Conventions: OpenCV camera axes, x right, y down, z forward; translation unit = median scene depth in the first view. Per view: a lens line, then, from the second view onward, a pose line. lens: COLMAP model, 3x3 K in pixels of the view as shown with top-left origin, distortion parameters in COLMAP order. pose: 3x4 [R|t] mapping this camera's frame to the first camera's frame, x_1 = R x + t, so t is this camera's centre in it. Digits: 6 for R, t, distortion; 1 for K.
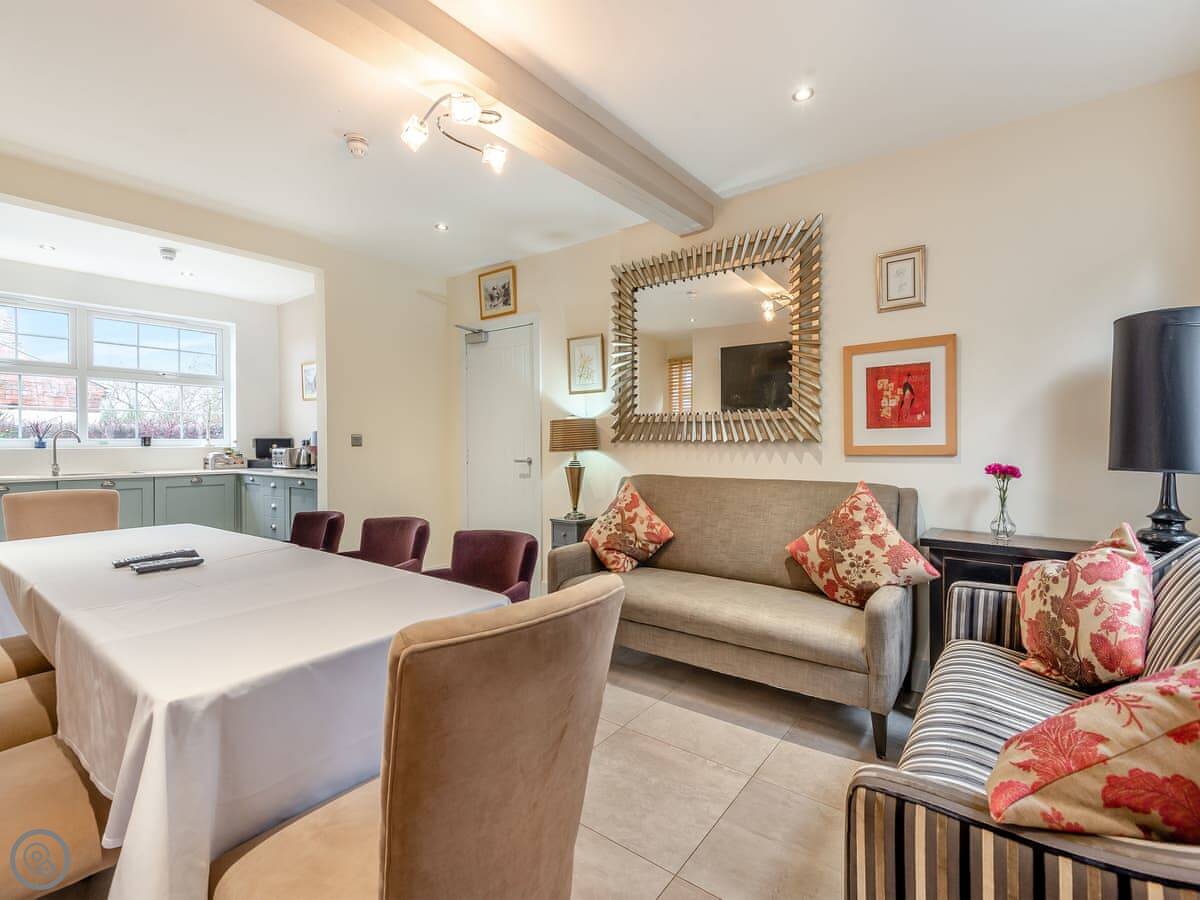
lens RADIAL K [[543.6, 0, 592.7], [0, 543.6, 452.9], [0, 0, 1]] dist [-0.000835, -0.006629]
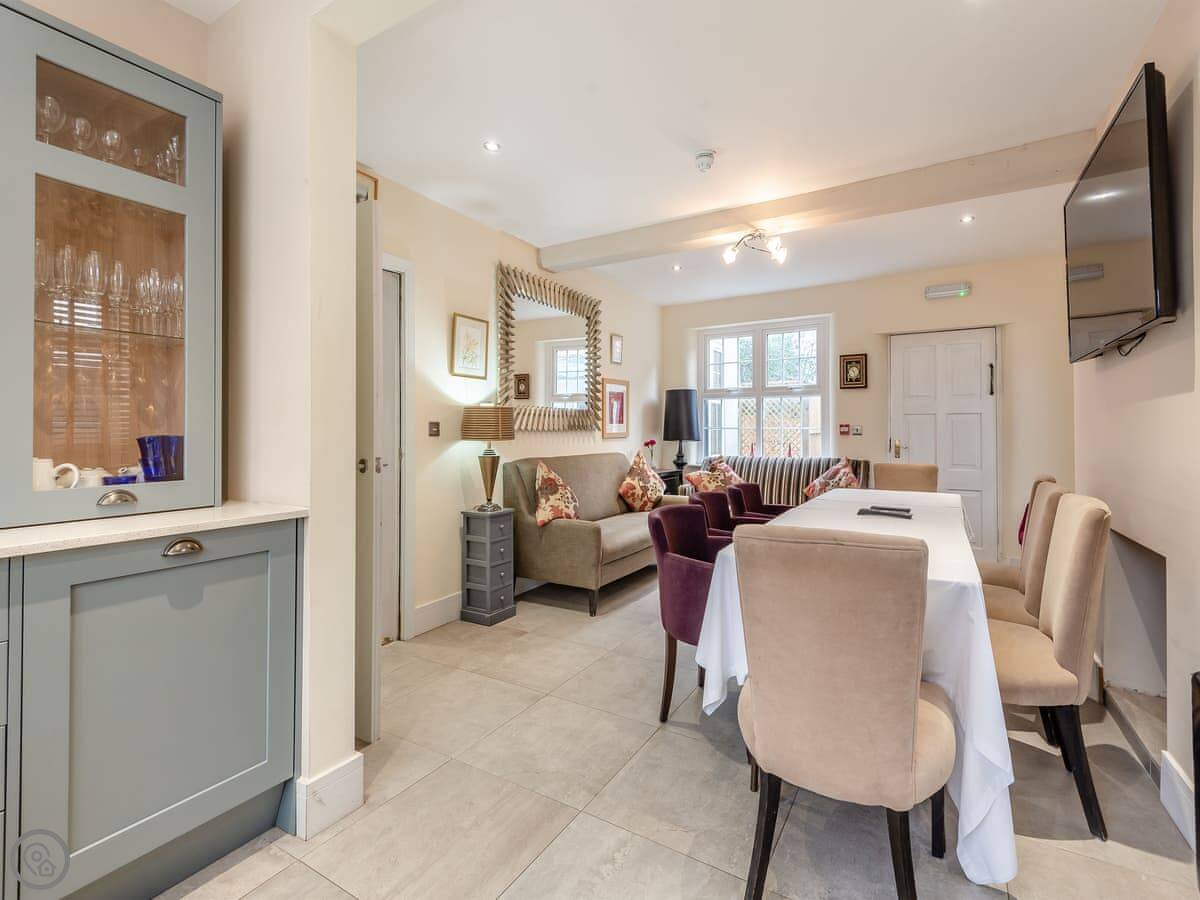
lens RADIAL K [[559.8, 0, 610.4], [0, 559.8, 420.7], [0, 0, 1]] dist [0.027676, -0.025710]
pose [[-0.129274, 0.019807, 0.991411, -1.381634], [0.017254, 0.999694, -0.017723, -0.019843], [-0.991459, 0.014814, -0.129576, 1.221454]]
